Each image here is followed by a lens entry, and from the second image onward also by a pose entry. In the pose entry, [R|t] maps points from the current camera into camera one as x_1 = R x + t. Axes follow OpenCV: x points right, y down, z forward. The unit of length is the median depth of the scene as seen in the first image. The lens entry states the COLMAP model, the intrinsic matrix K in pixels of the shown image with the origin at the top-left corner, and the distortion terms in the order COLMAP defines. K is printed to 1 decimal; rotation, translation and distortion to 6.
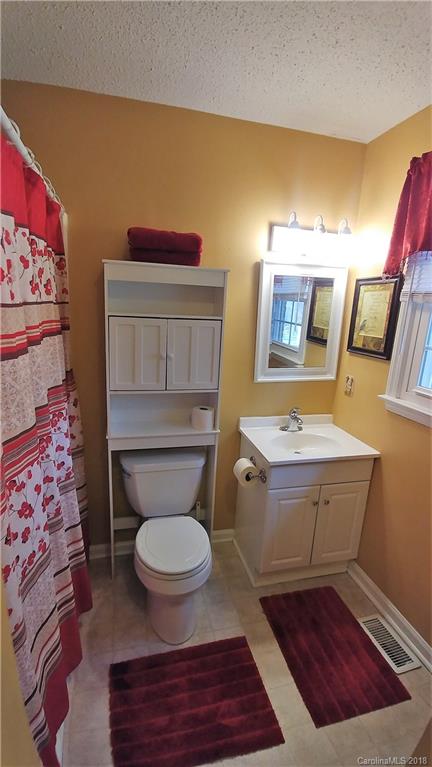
lens RADIAL K [[330.9, 0, 216.0], [0, 330.9, 383.5], [0, 0, 1]] dist [-0.034312, -0.008174]
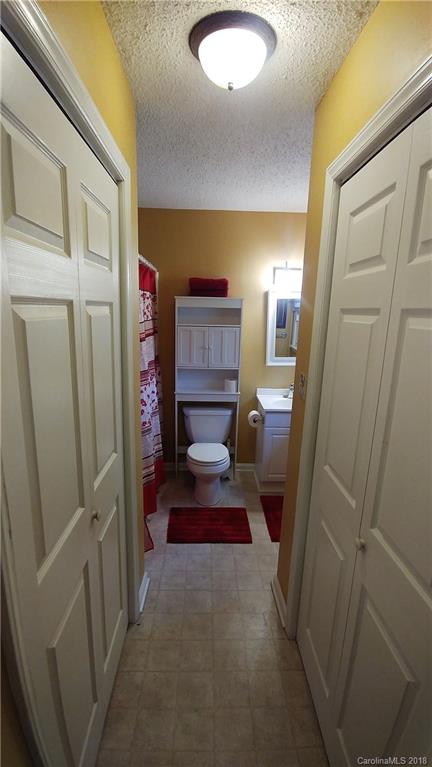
lens RADIAL K [[330.9, 0, 216.0], [0, 330.9, 383.5], [0, 0, 1]] dist [-0.034312, -0.008174]
pose [[0.975020, 0.025090, -0.220694, 0.278825], [-0.028447, 0.999523, -0.012048, 0.126094], [0.220286, 0.018025, 0.975269, -0.702338]]
